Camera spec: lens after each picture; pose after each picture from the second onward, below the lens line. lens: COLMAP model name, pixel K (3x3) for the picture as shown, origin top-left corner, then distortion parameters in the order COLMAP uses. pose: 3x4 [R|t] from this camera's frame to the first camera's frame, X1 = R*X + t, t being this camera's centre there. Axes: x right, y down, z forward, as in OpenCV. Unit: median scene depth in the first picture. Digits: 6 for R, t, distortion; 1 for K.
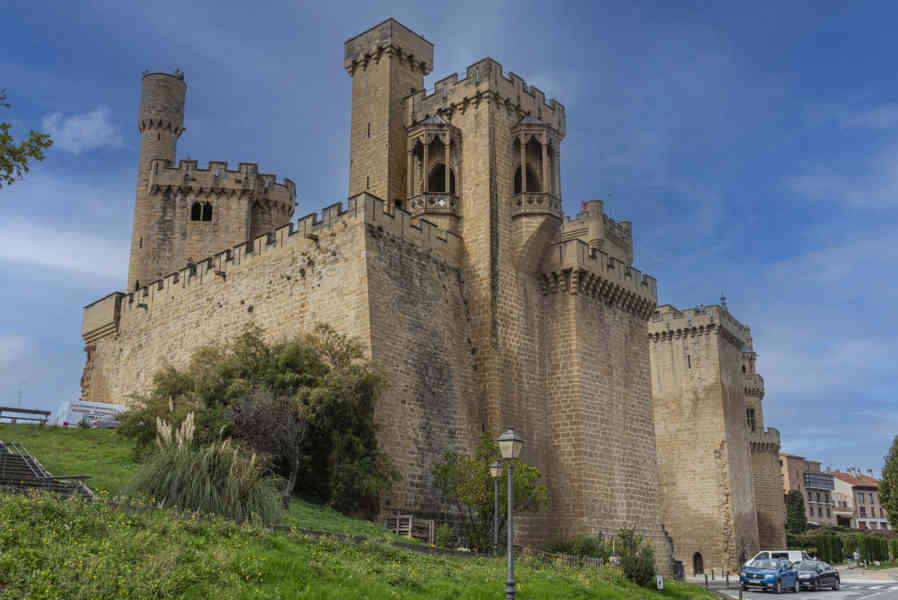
lens RADIAL K [[956.7, 0, 449.0], [0, 956.7, 300.0], [0, 0, 1]] dist [0.060132, -0.004584]
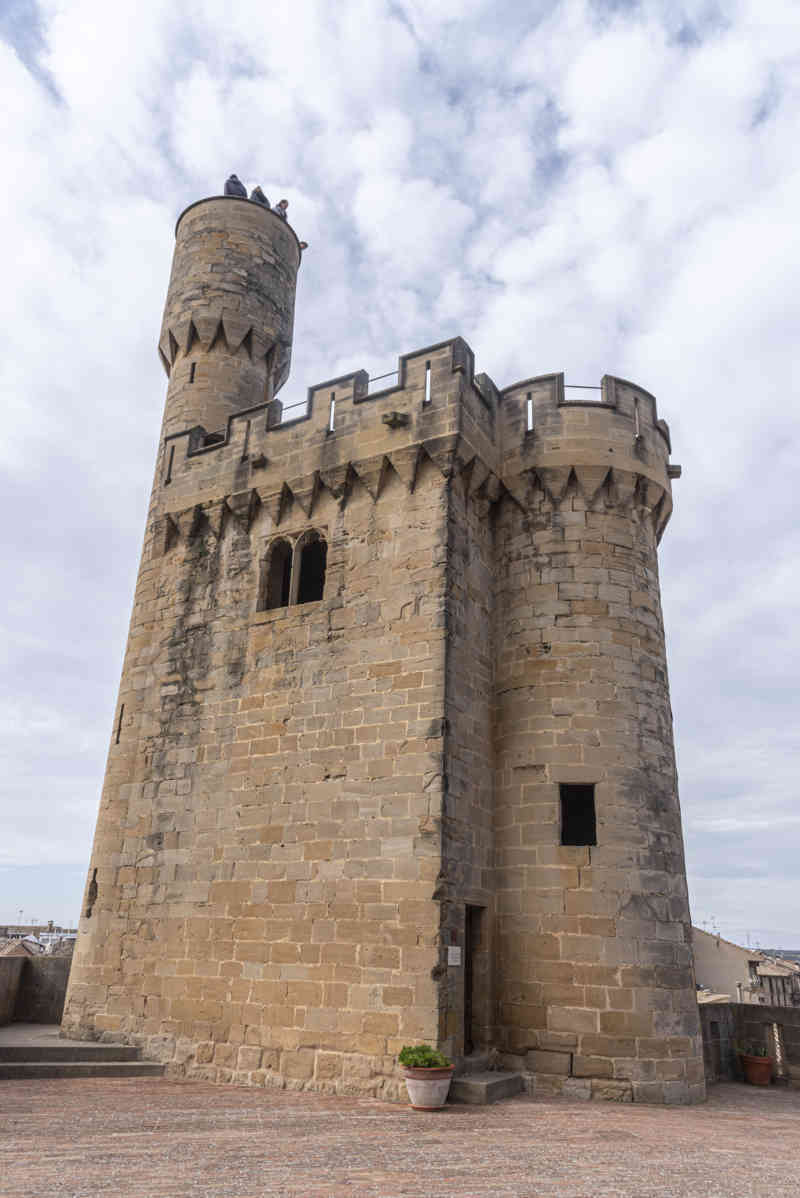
lens RADIAL K [[802.0, 0, 432.0], [0, 802.0, 600.9], [0, 0, 1]] dist [0.026436, -0.026428]
pose [[0.812985, -0.199763, -0.546946, -0.107540], [0.138768, 0.978715, -0.151194, -0.045291], [0.565508, 0.047020, 0.823401, 0.838875]]
